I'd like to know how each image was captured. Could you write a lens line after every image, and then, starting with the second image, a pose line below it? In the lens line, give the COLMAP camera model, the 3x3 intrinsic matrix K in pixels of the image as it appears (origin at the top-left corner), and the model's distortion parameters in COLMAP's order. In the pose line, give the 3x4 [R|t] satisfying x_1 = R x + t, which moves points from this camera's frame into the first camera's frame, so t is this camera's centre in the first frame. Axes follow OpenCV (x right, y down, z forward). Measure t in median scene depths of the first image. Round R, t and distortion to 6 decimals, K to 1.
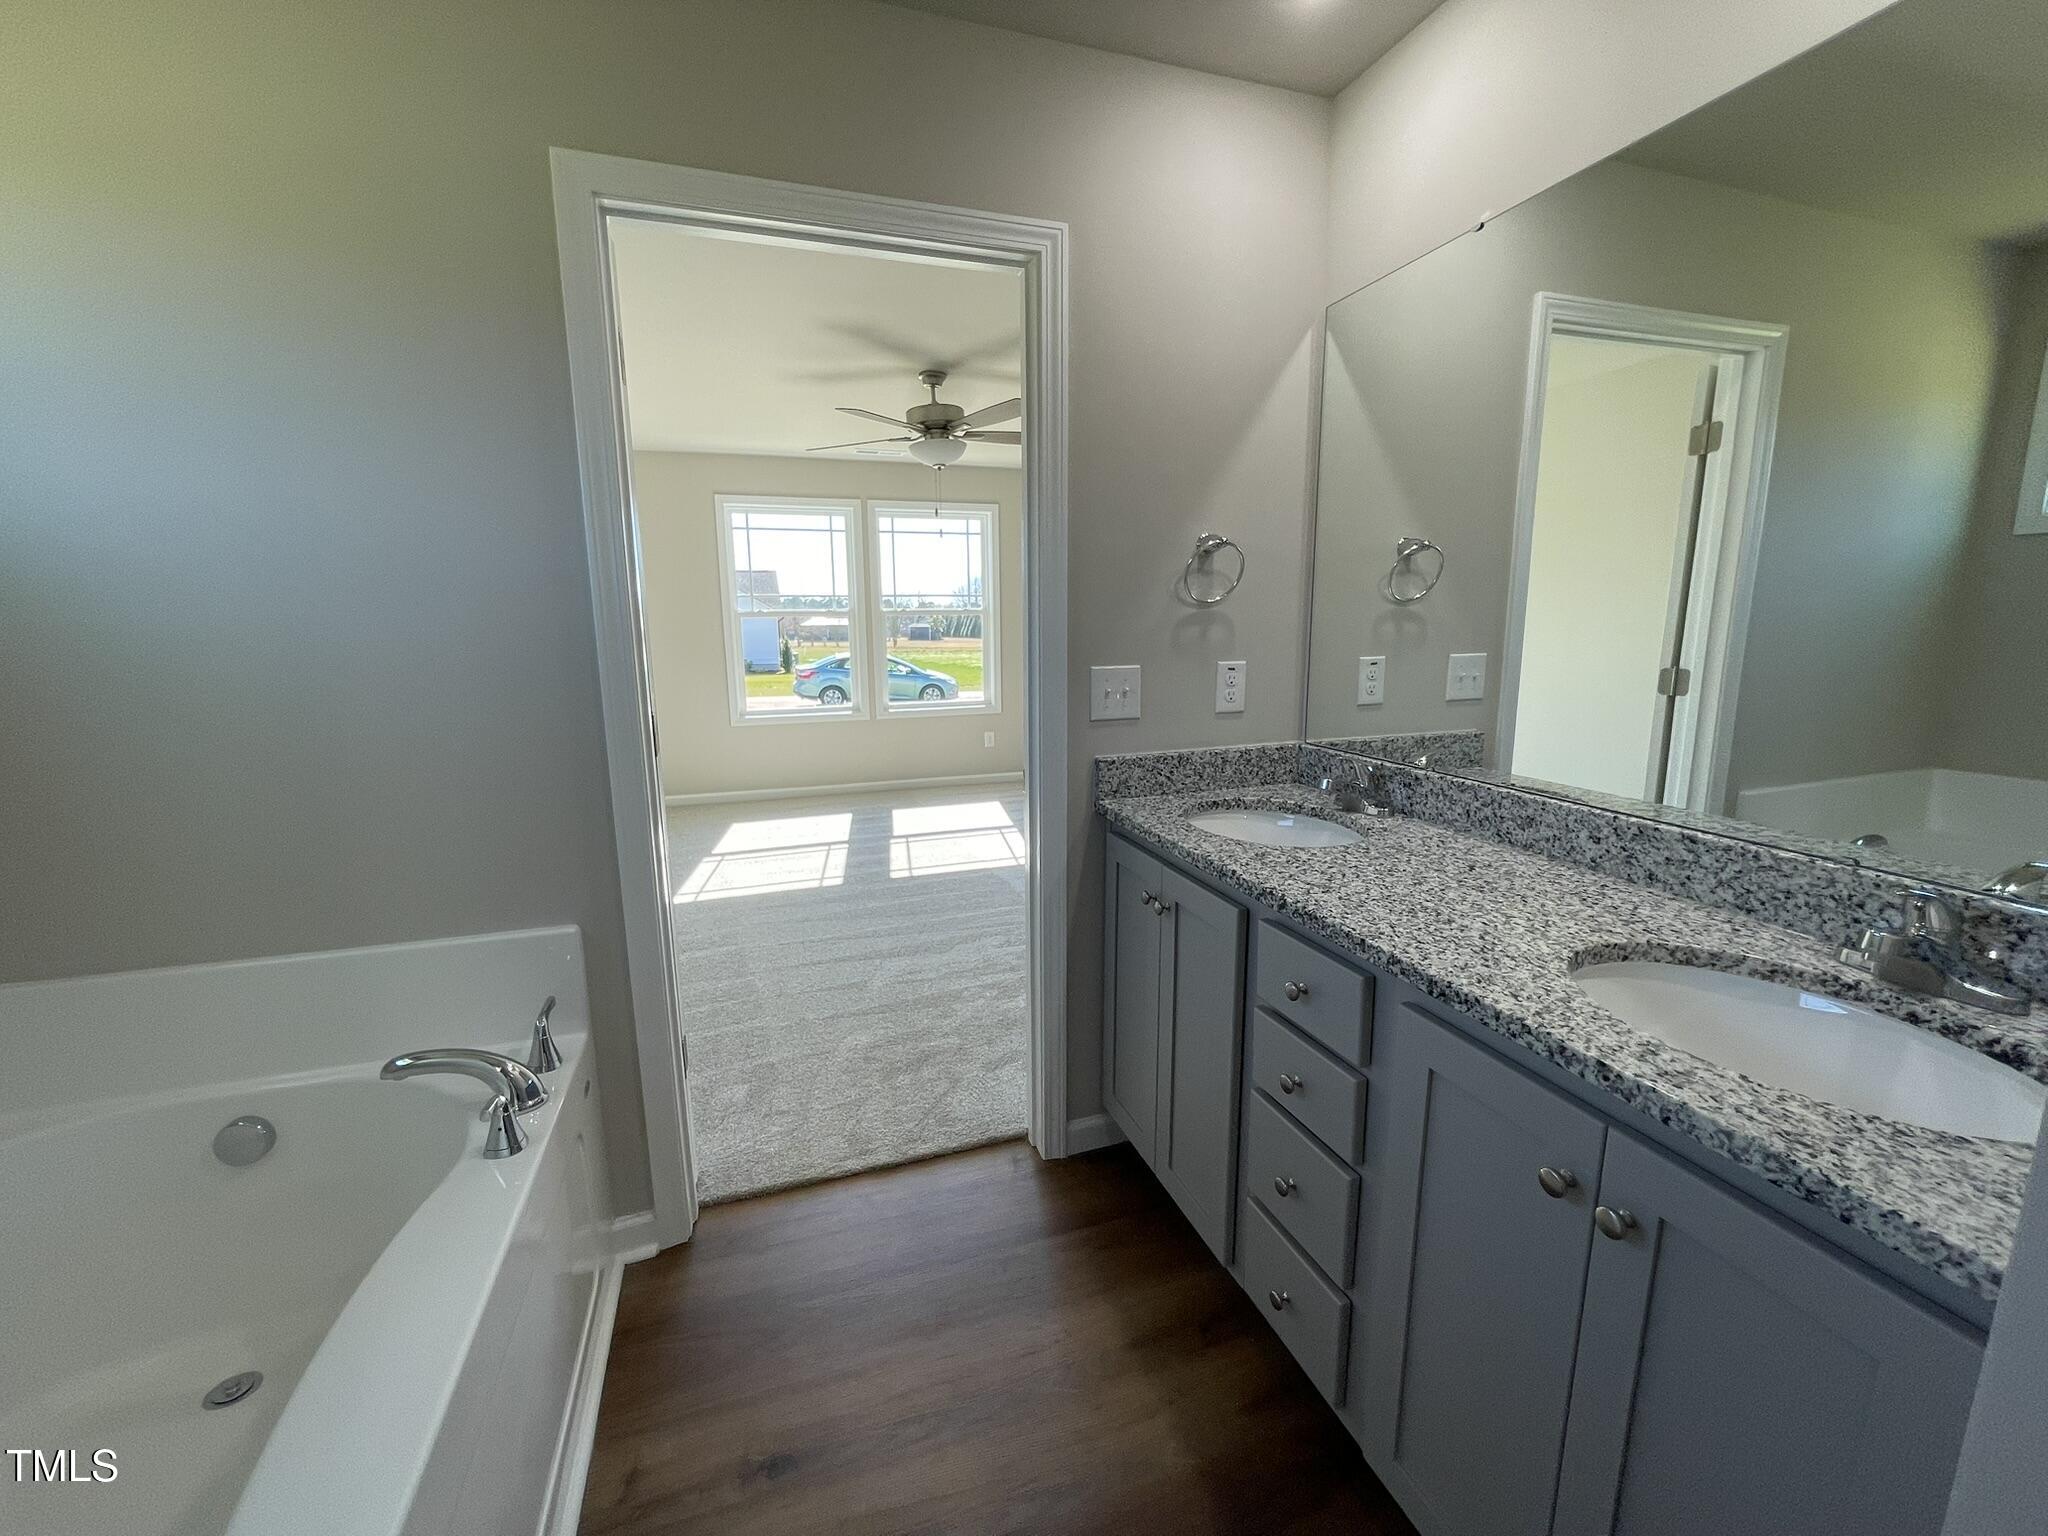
lens RADIAL K [[842.0, 0, 1024.0], [0, 842.0, 768.0], [0, 0, 1]] dist [0.000242, -0.000059]
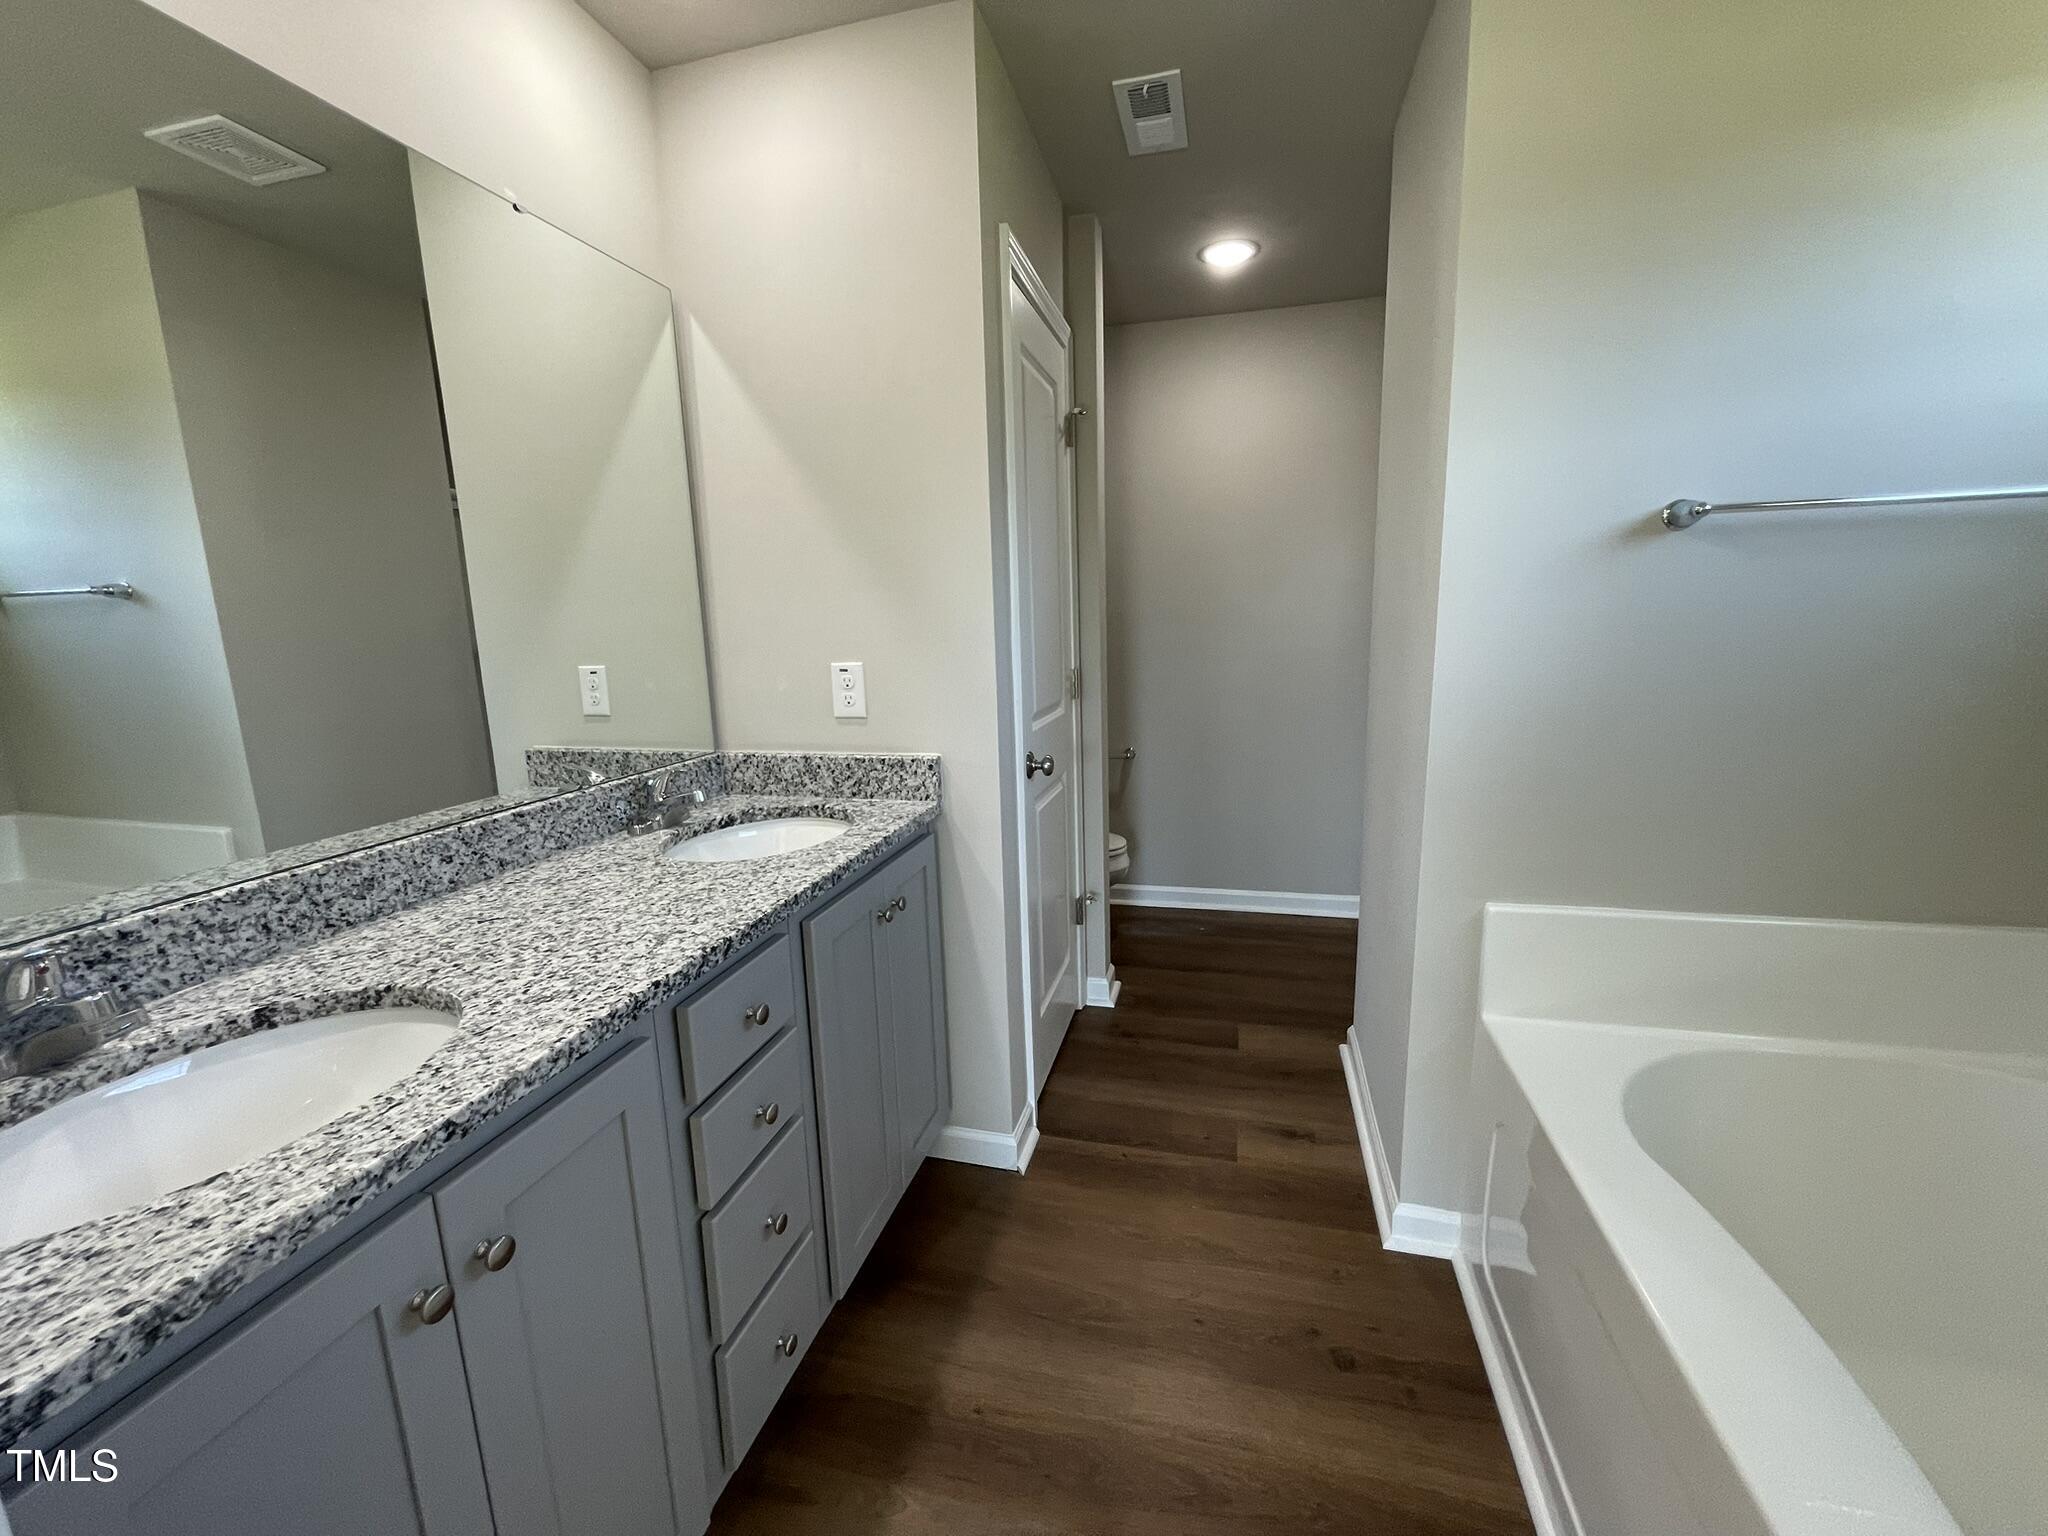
lens RADIAL K [[842.0, 0, 1024.0], [0, 842.0, 768.0], [0, 0, 1]] dist [0.000242, -0.000059]
pose [[-0.840988, -0.063263, 0.537342, -0.394243], [0.134445, 0.937557, 0.320799, -0.241715], [-0.524083, 0.342031, -0.779969, 1.430554]]
